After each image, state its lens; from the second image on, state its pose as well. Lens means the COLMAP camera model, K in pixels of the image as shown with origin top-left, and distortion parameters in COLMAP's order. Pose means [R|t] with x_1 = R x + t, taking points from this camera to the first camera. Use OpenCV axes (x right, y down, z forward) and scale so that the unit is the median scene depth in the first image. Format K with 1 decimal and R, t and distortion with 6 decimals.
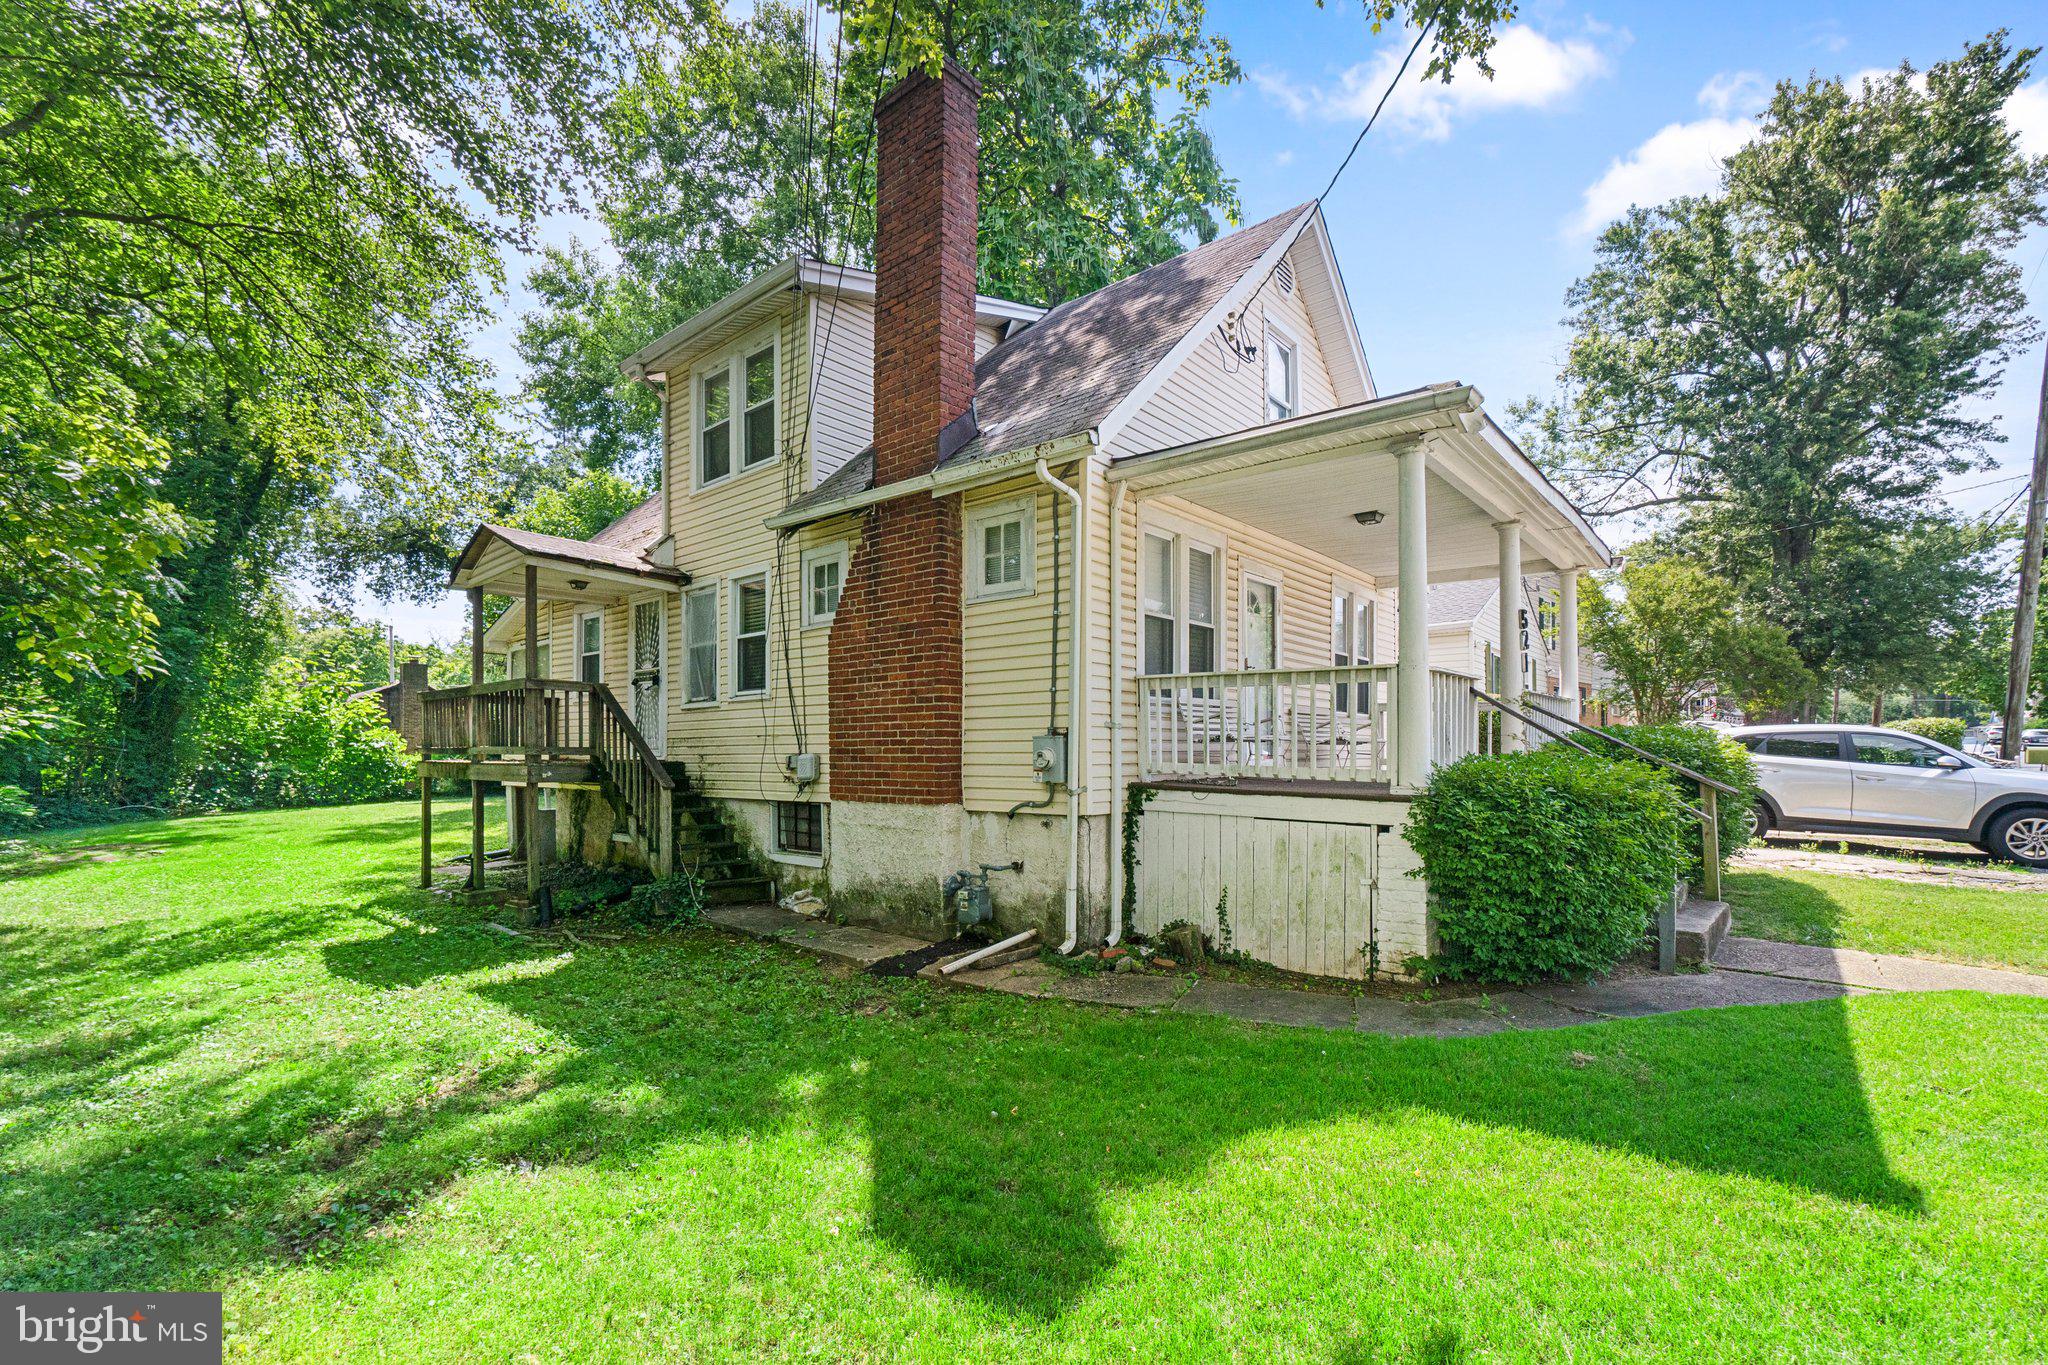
lens RADIAL K [[868.5, 0, 1036.5], [0, 868.5, 737.7], [0, 0, 1]] dist [-0.003484, -0.000242]
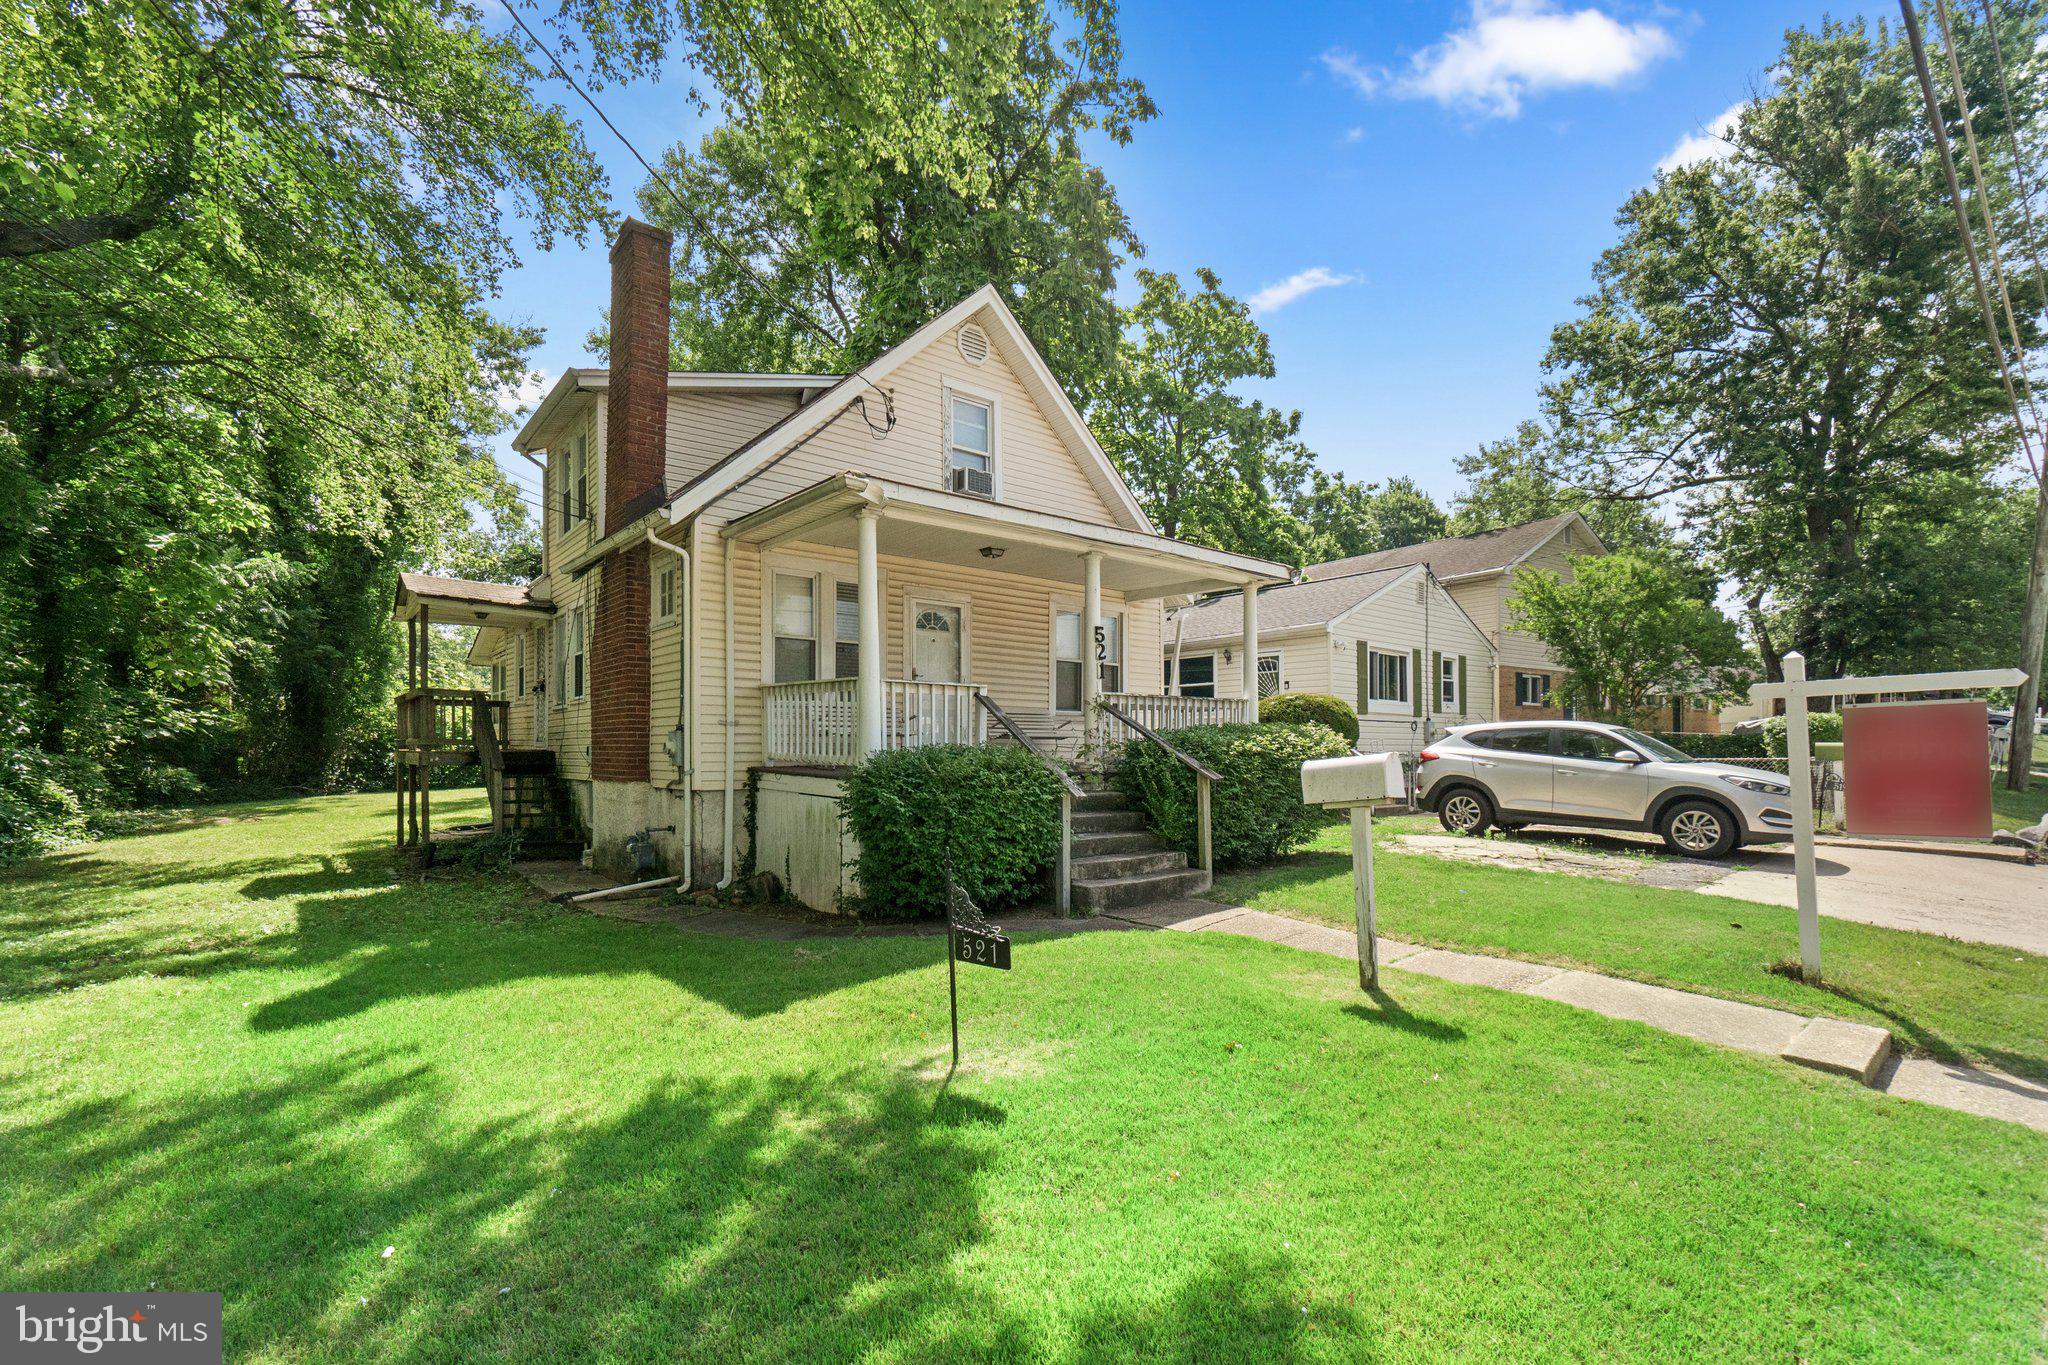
lens RADIAL K [[868.5, 0, 1025.8], [0, 868.5, 734.4], [0, 0, 1]] dist [-0.003484, -0.000242]
pose [[0.985682, 0.001106, -0.168613, 0.333021], [-0.000944, 0.999999, 0.001041, 0.000652], [0.168614, -0.000867, 0.985682, -0.099967]]
